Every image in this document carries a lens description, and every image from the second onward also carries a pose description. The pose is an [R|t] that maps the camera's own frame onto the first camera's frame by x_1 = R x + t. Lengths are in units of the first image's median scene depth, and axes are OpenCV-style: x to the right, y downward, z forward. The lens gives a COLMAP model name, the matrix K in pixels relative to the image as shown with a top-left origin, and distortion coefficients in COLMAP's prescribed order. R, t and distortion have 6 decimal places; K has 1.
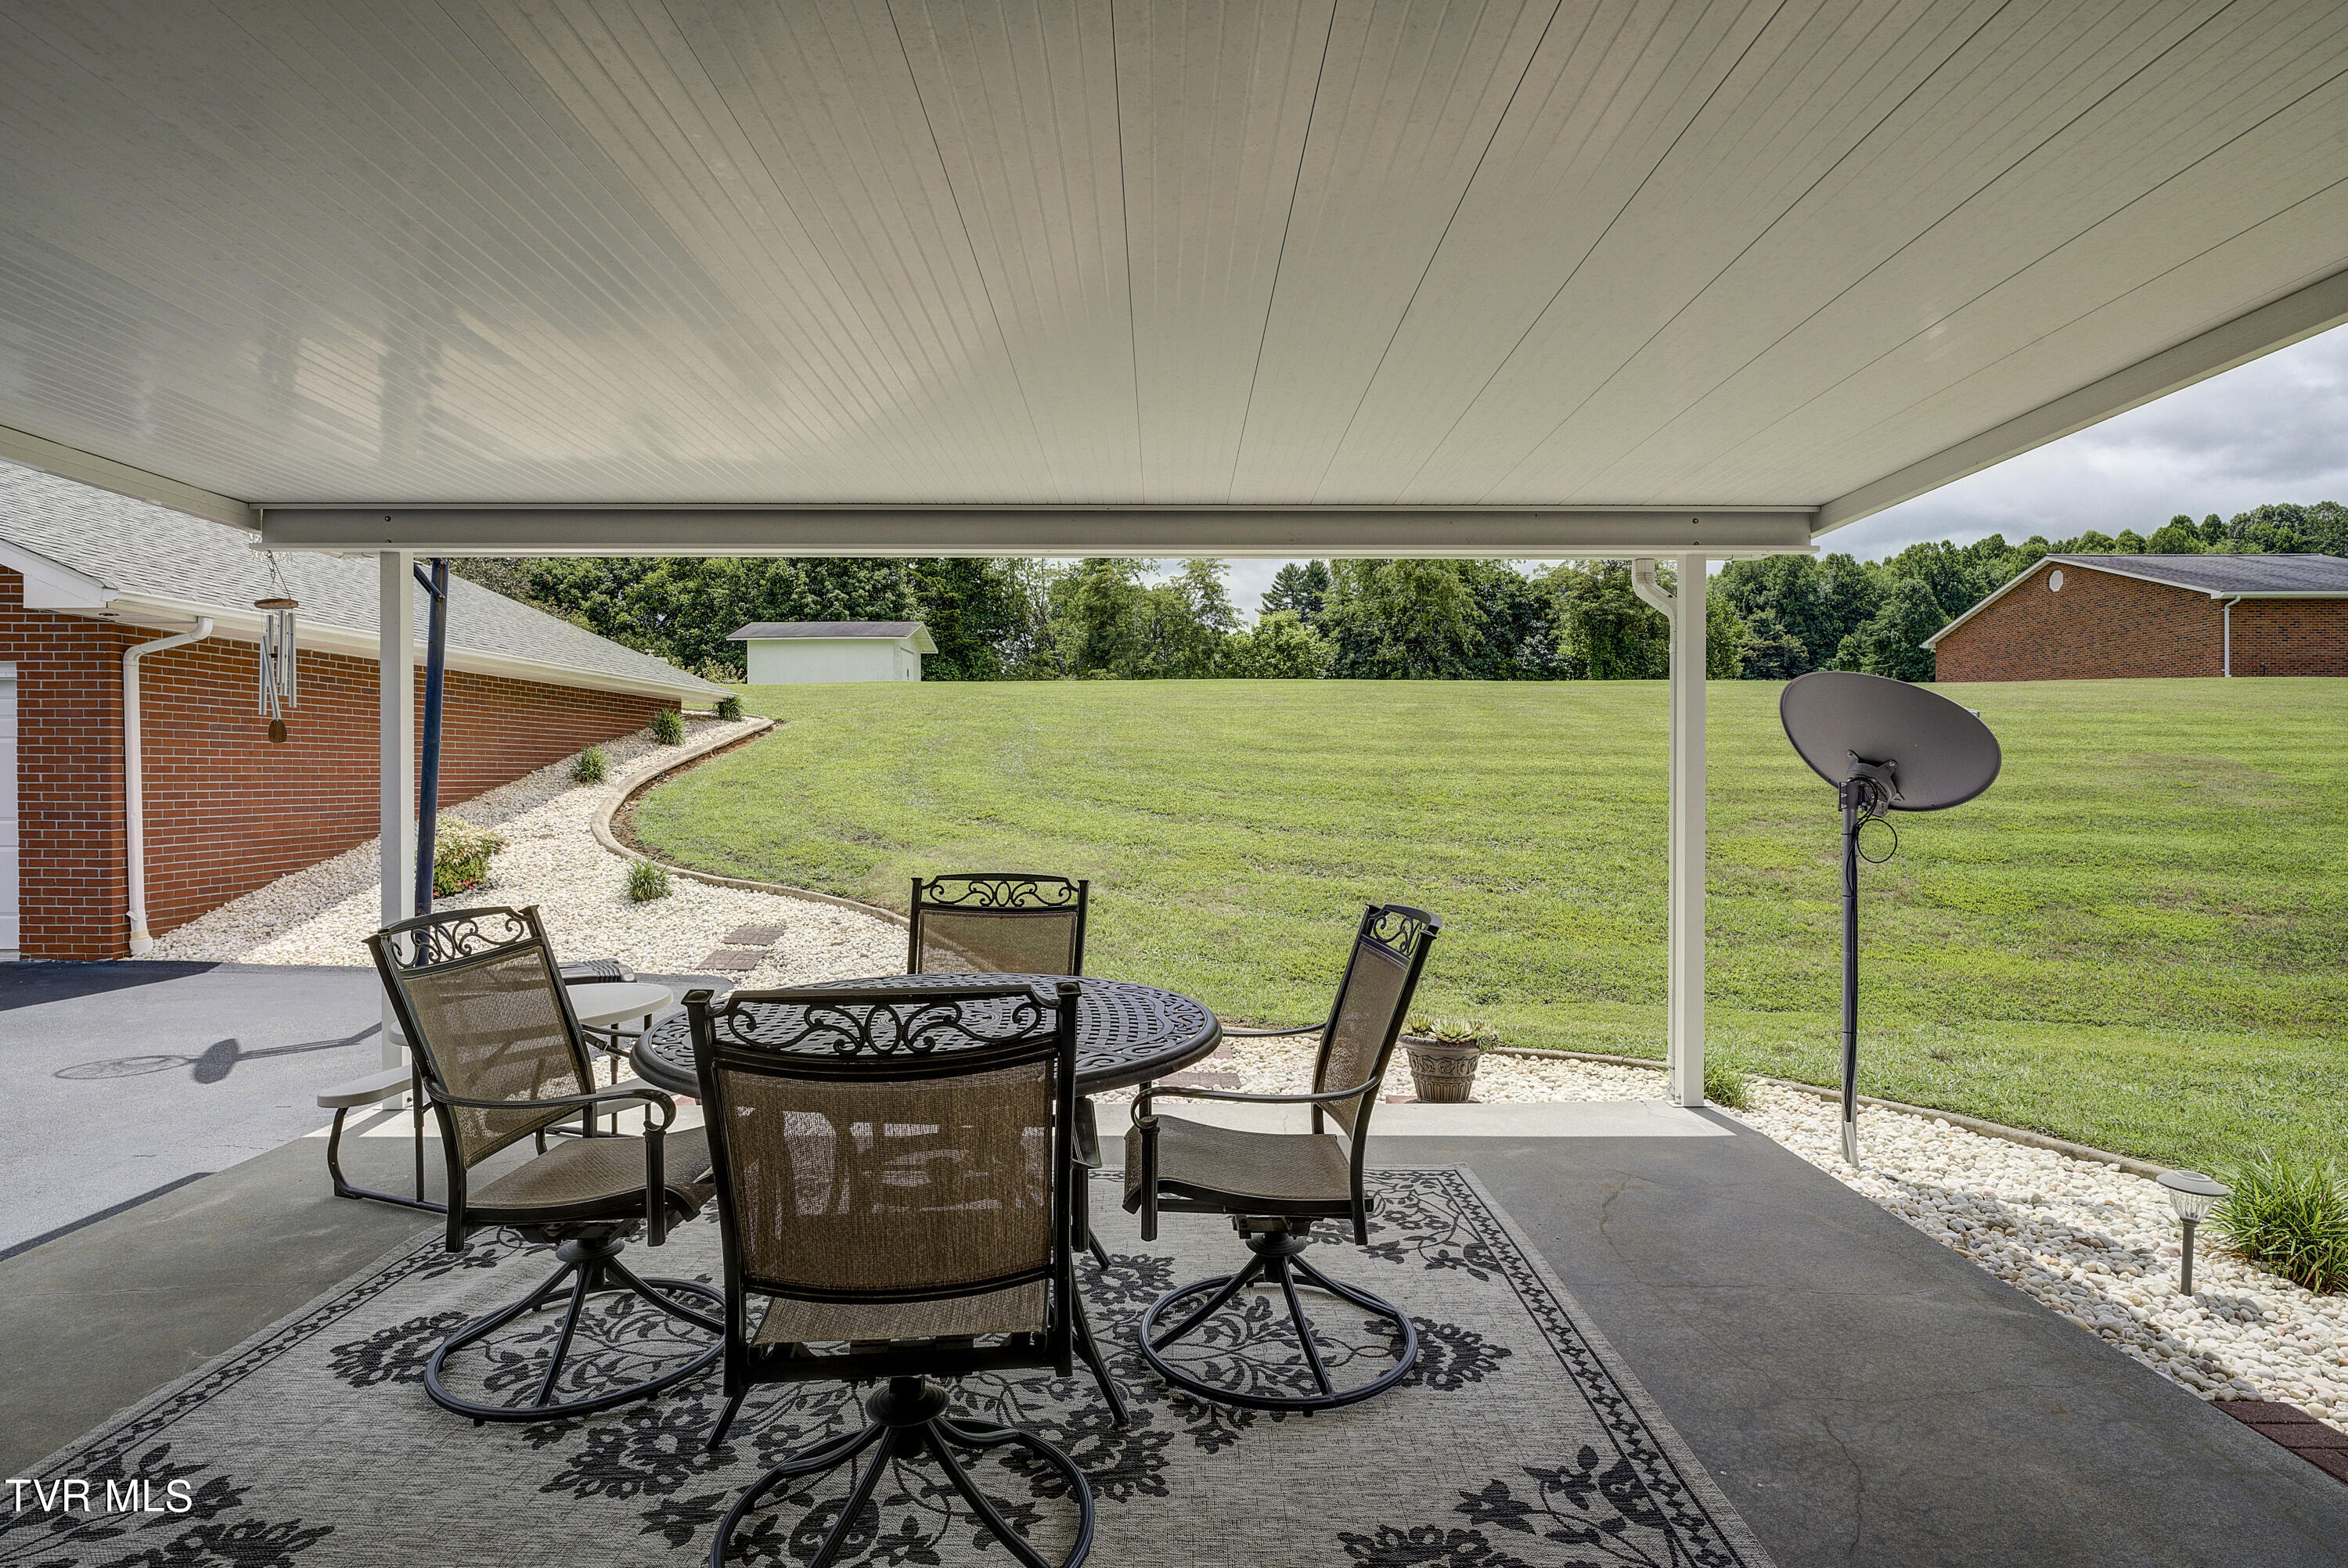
lens RADIAL K [[1155.2, 0, 1175.4], [0, 1155.2, 779.5], [0, 0, 1]] dist [-0.003705, -0.001579]
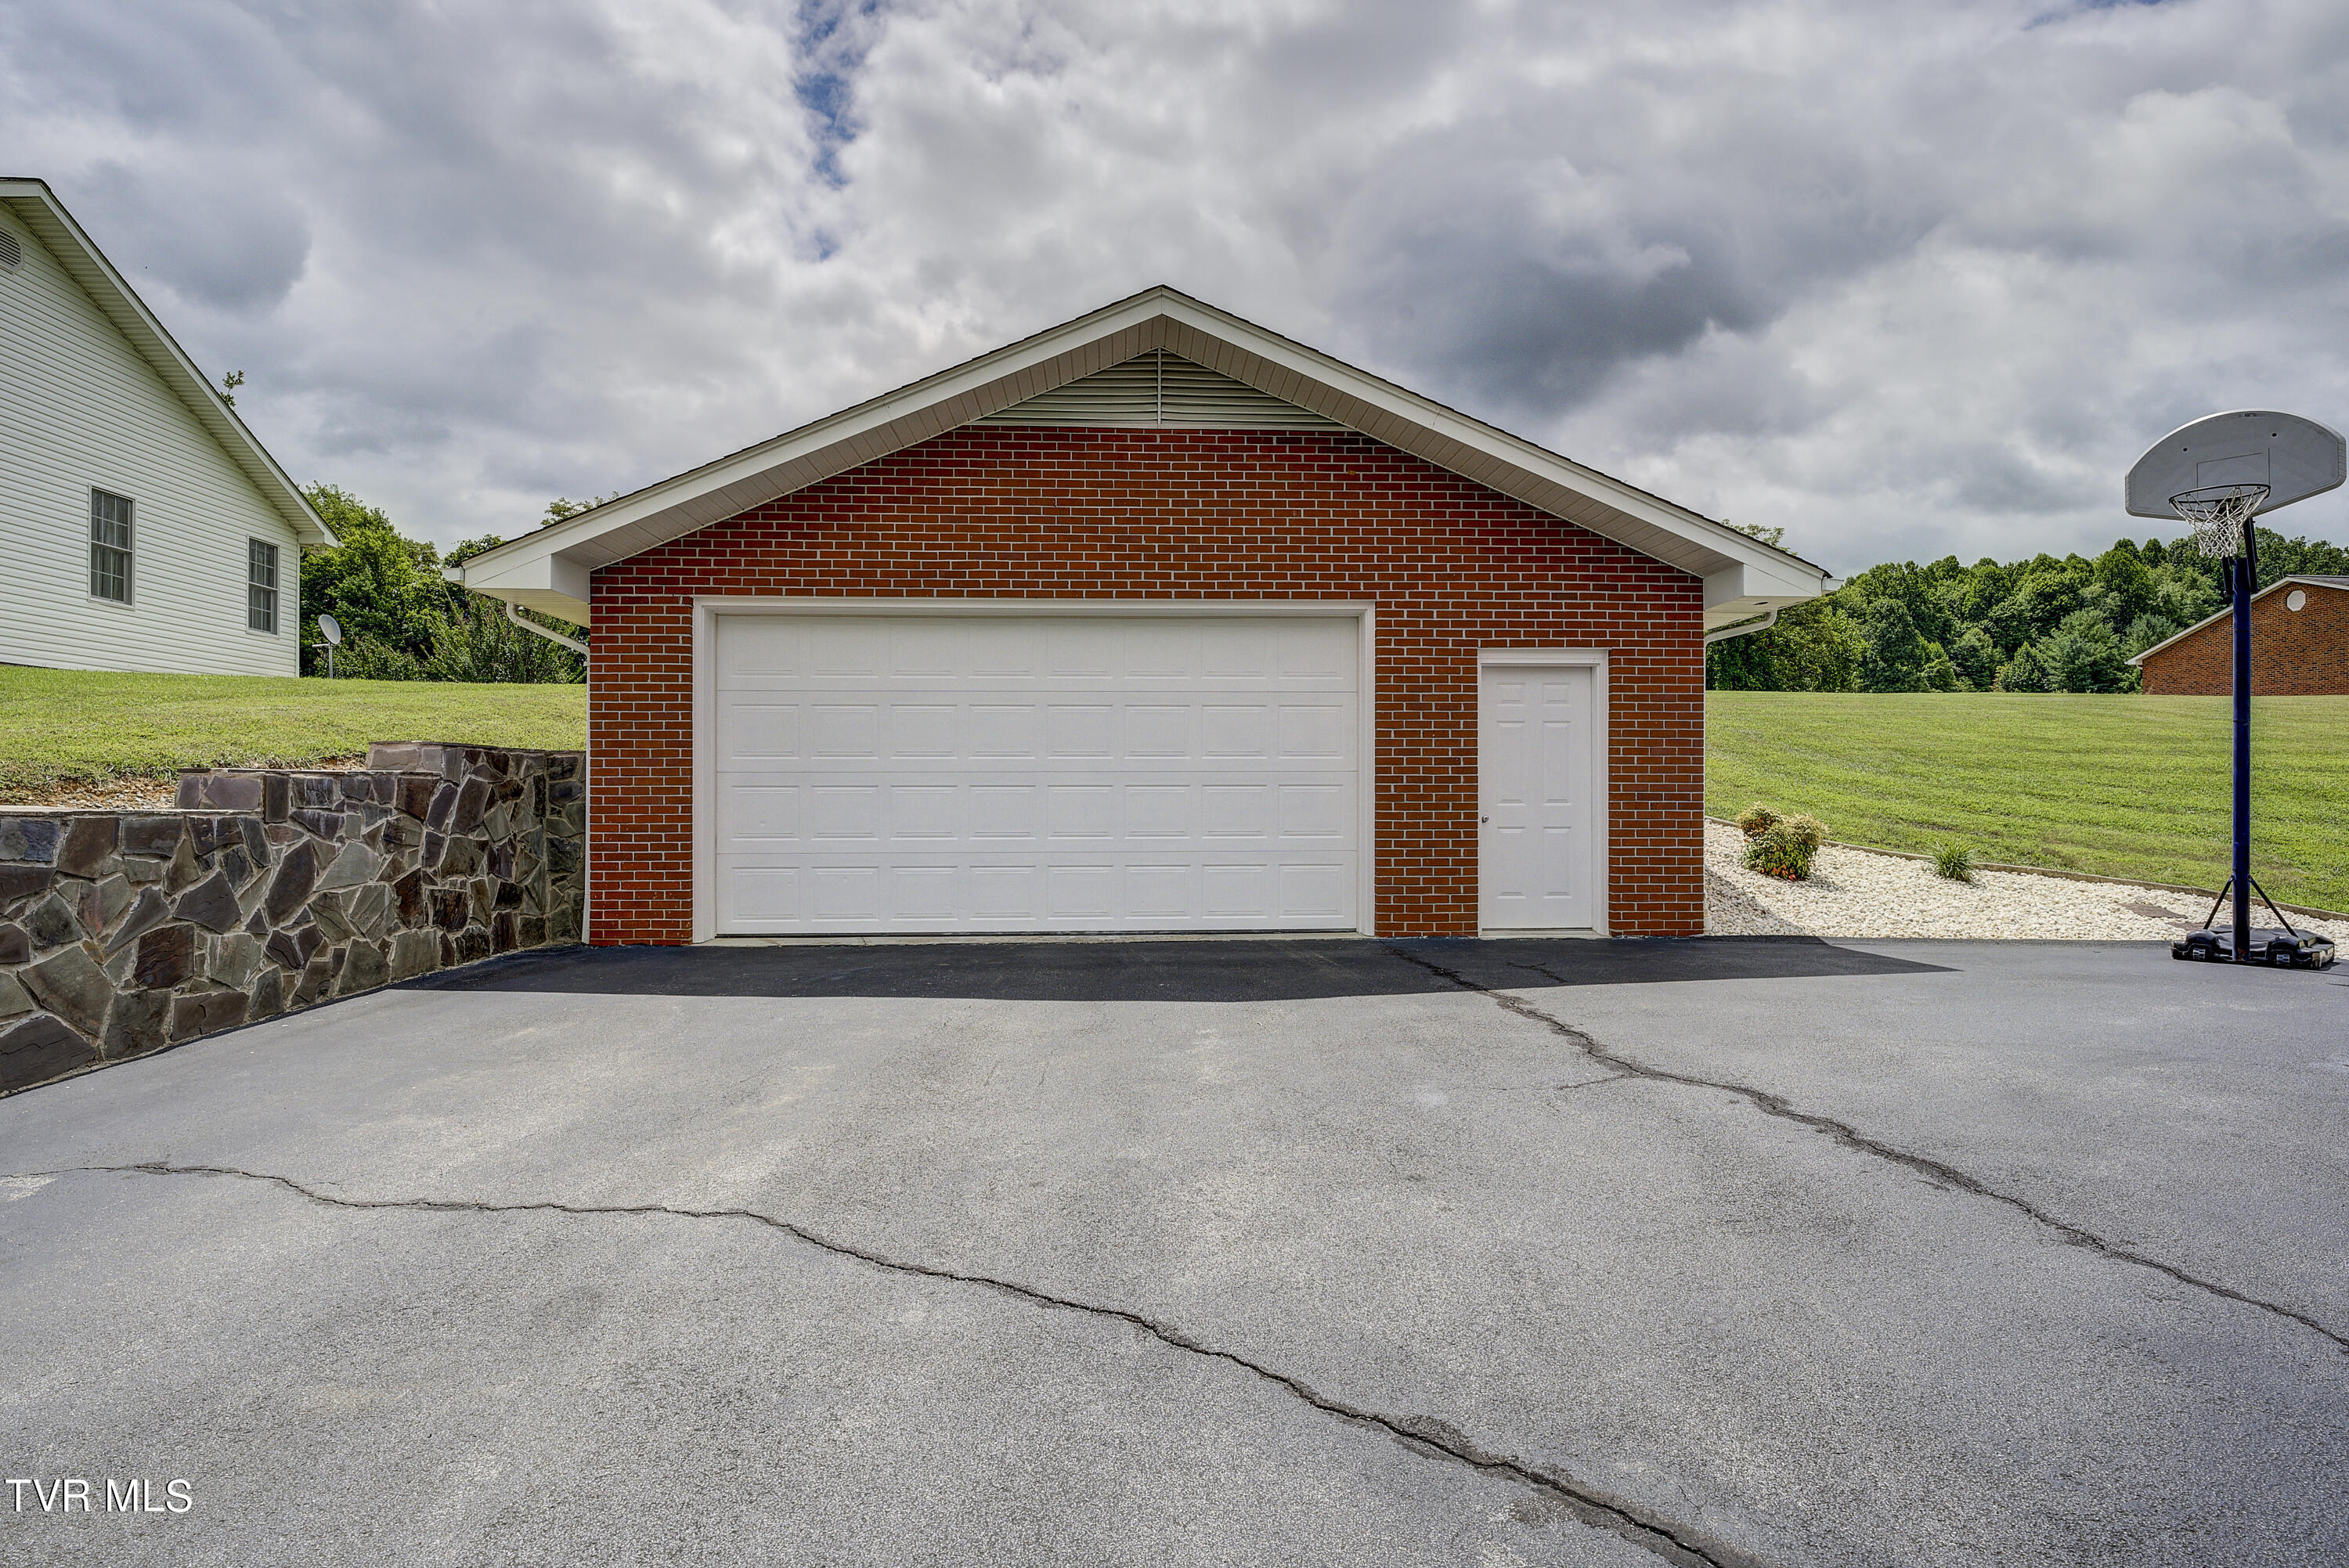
lens RADIAL K [[1208.2, 0, 1192.9], [0, 1208.2, 795.8], [0, 0, 1]] dist [-0.004544, -0.000762]
pose [[0.996963, -0.002350, 0.077840, -0.931524], [0.002712, 0.999986, -0.004549, 0.021785], [-0.077828, 0.004746, 0.996956, -0.034443]]
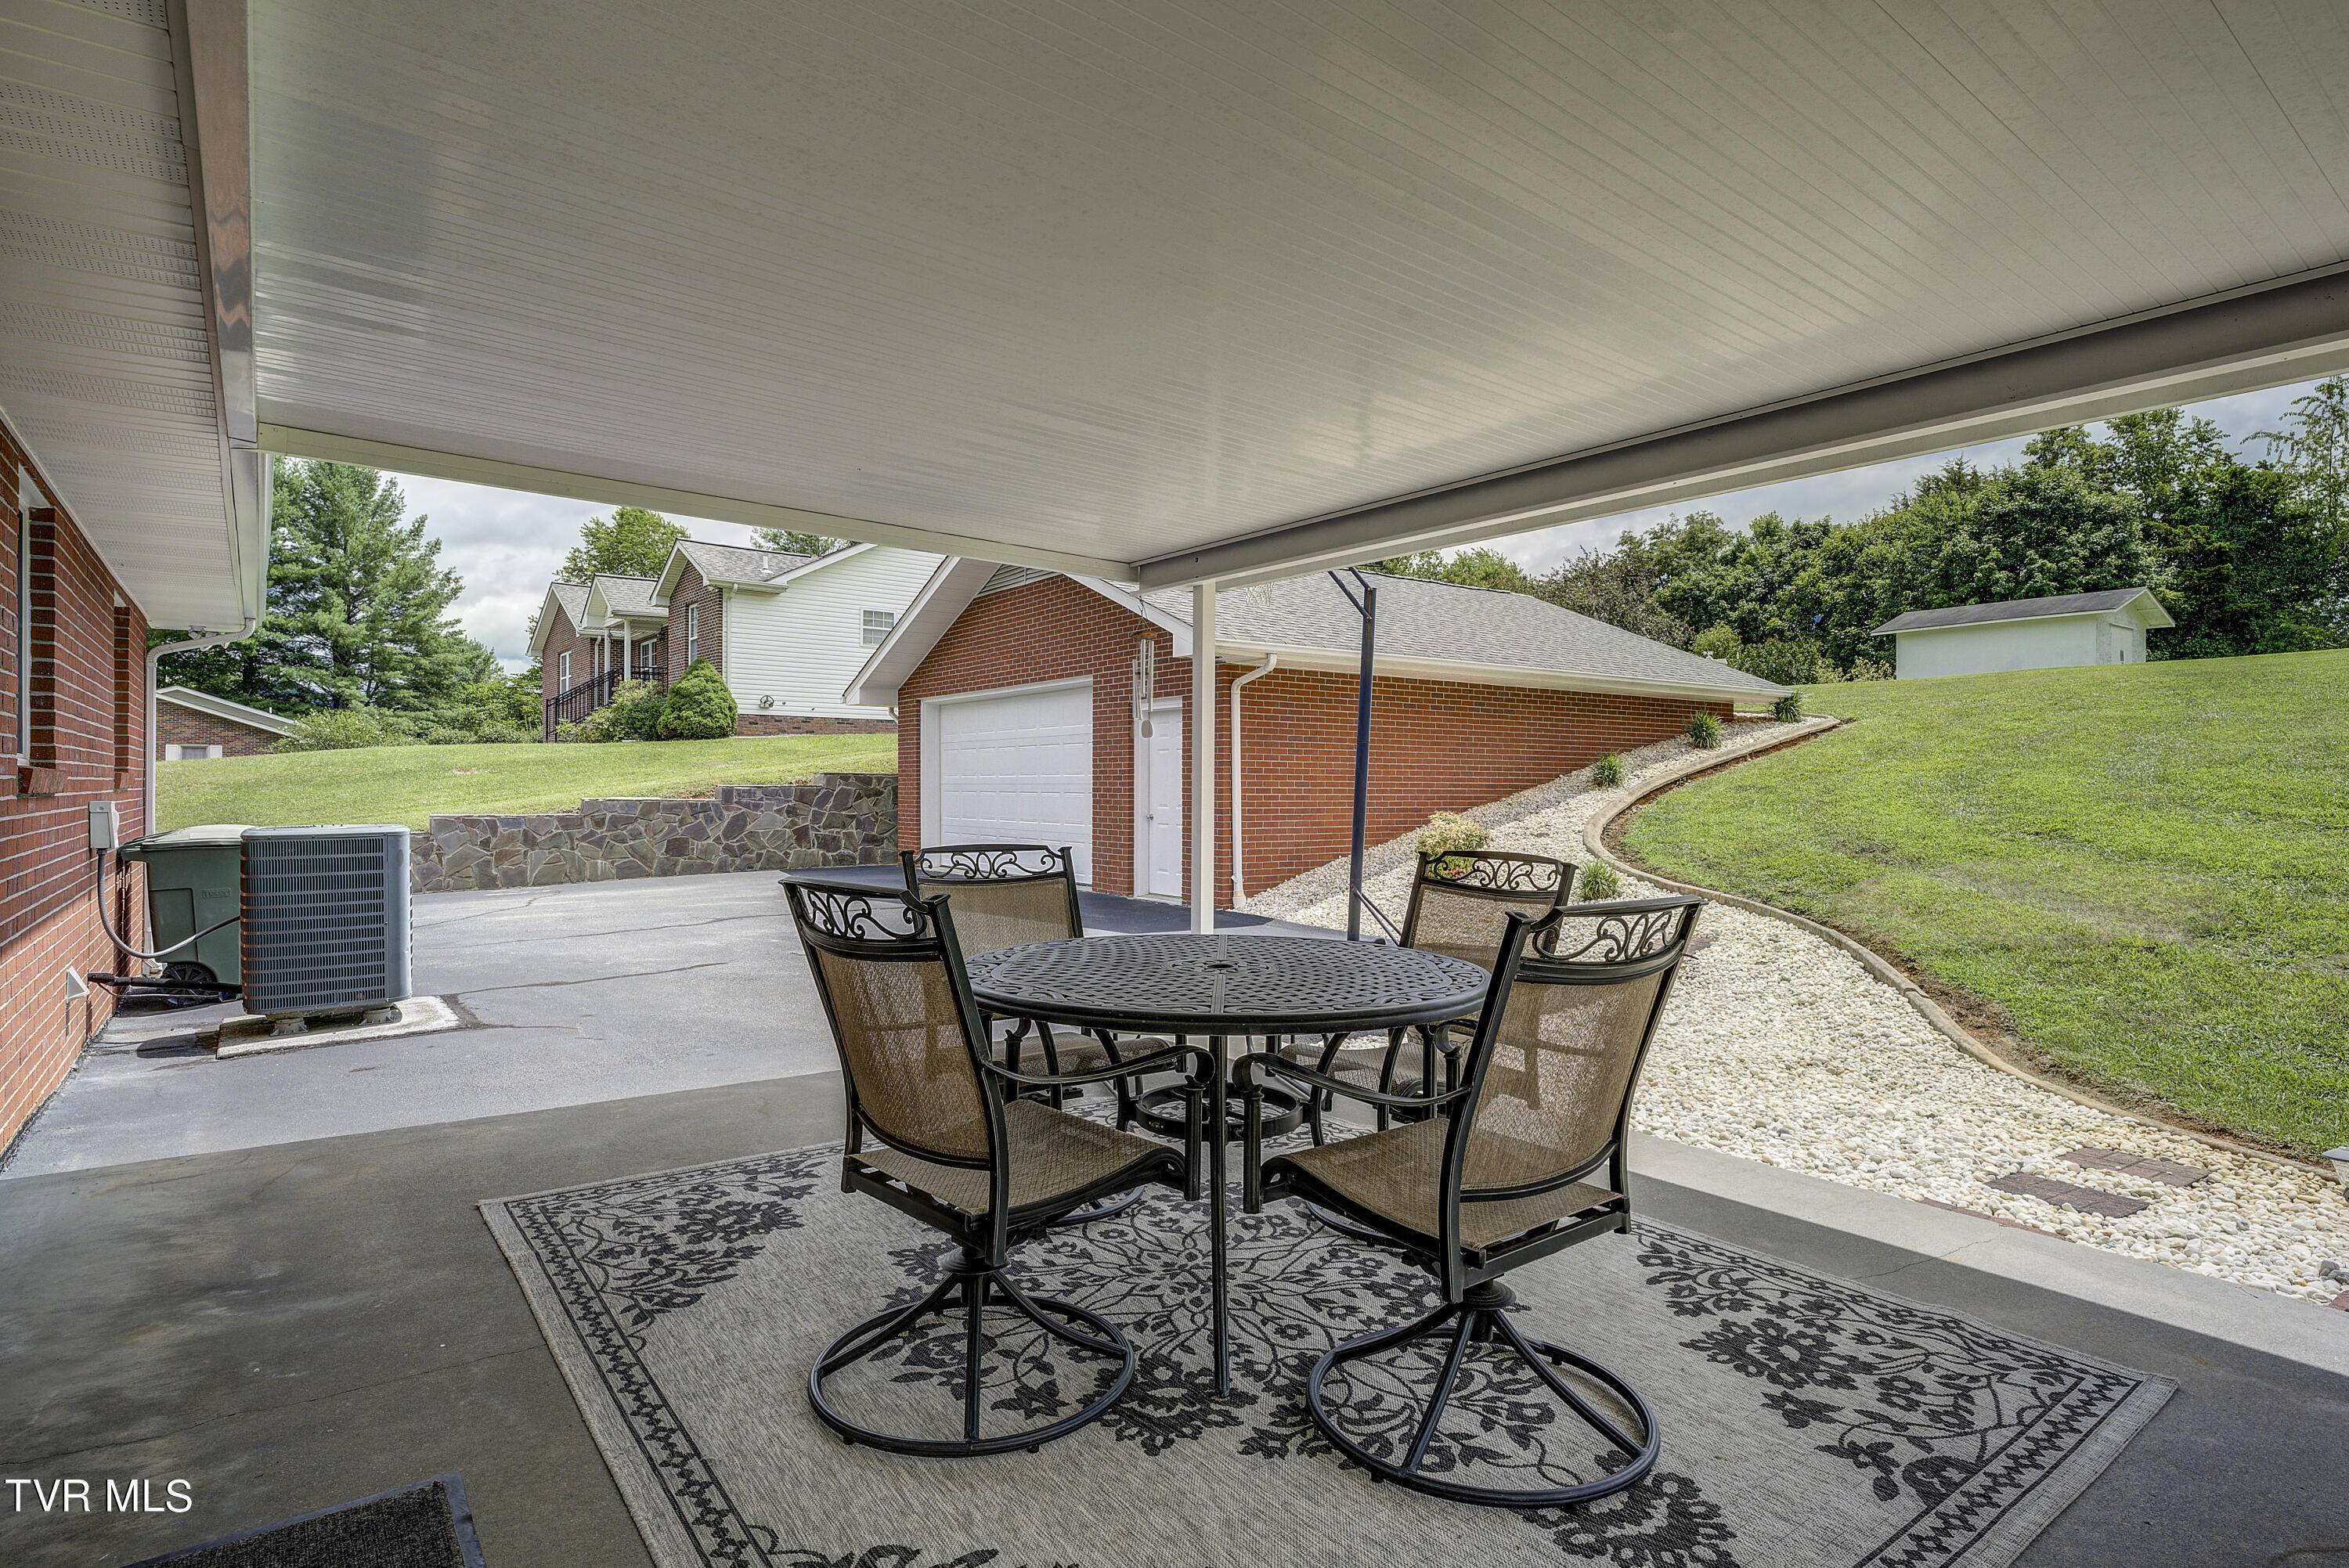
lens RADIAL K [[1208.2, 0, 1184.8], [0, 1208.2, 785.6], [0, 0, 1]] dist [-0.004544, -0.000762]
pose [[0.601672, 0.001168, -0.798742, 0.128447], [-0.007515, 0.999963, -0.004199, 0.009956], [0.798708, 0.008529, 0.601659, 0.064494]]
